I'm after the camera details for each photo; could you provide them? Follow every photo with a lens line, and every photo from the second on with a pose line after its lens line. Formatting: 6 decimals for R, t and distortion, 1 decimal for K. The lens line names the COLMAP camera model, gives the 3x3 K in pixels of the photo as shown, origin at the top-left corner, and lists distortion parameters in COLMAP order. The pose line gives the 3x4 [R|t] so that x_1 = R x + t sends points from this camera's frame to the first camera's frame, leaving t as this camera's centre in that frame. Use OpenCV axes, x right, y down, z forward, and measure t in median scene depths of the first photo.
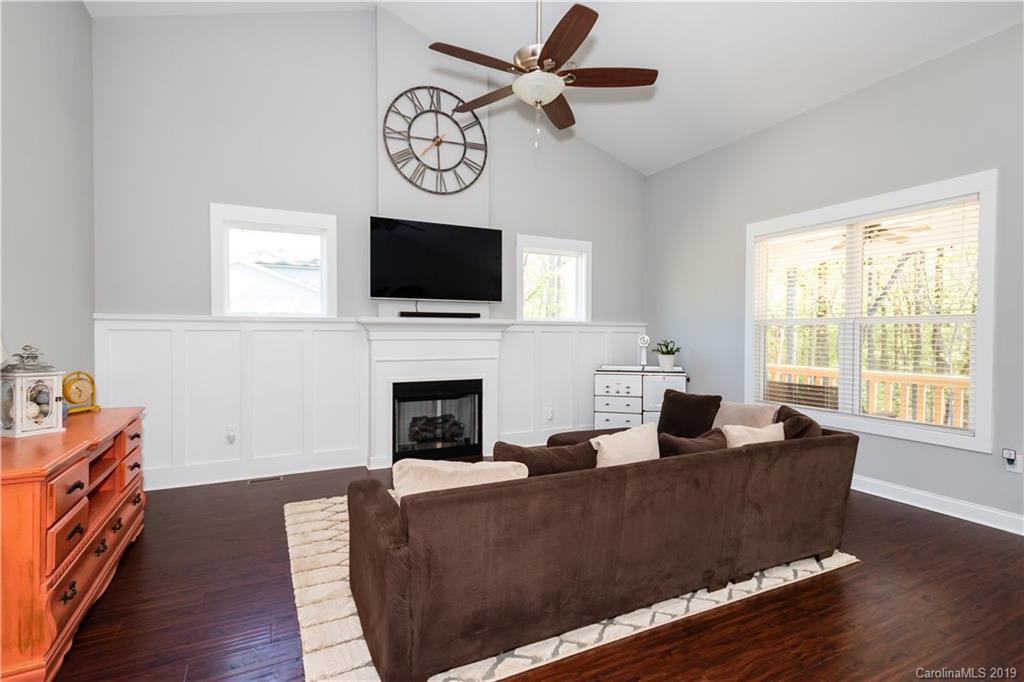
lens RADIAL K [[504.3, 0, 513.7], [0, 504.3, 339.4], [0, 0, 1]] dist [0.015455, -0.000461]
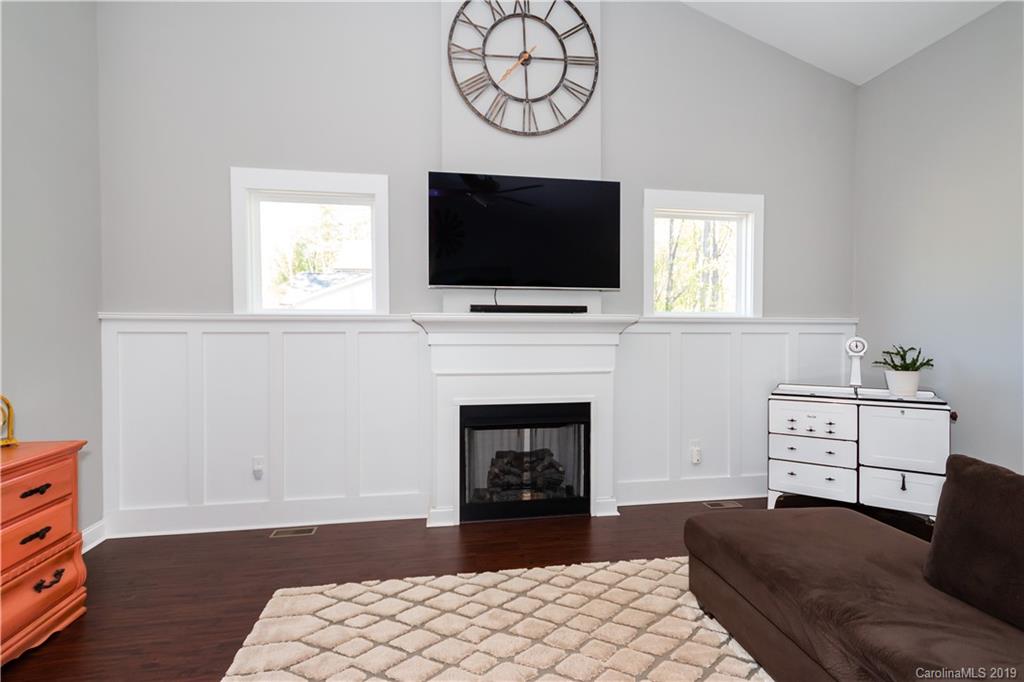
lens RADIAL K [[504.3, 0, 529.7], [0, 504.3, 343.4], [0, 0, 1]] dist [0.015455, -0.000461]
pose [[0.965872, 0.001964, -0.259012, 0.036292], [-0.000579, 0.999985, 0.005425, -0.004836], [0.259019, -0.005090, 0.965859, 0.326957]]
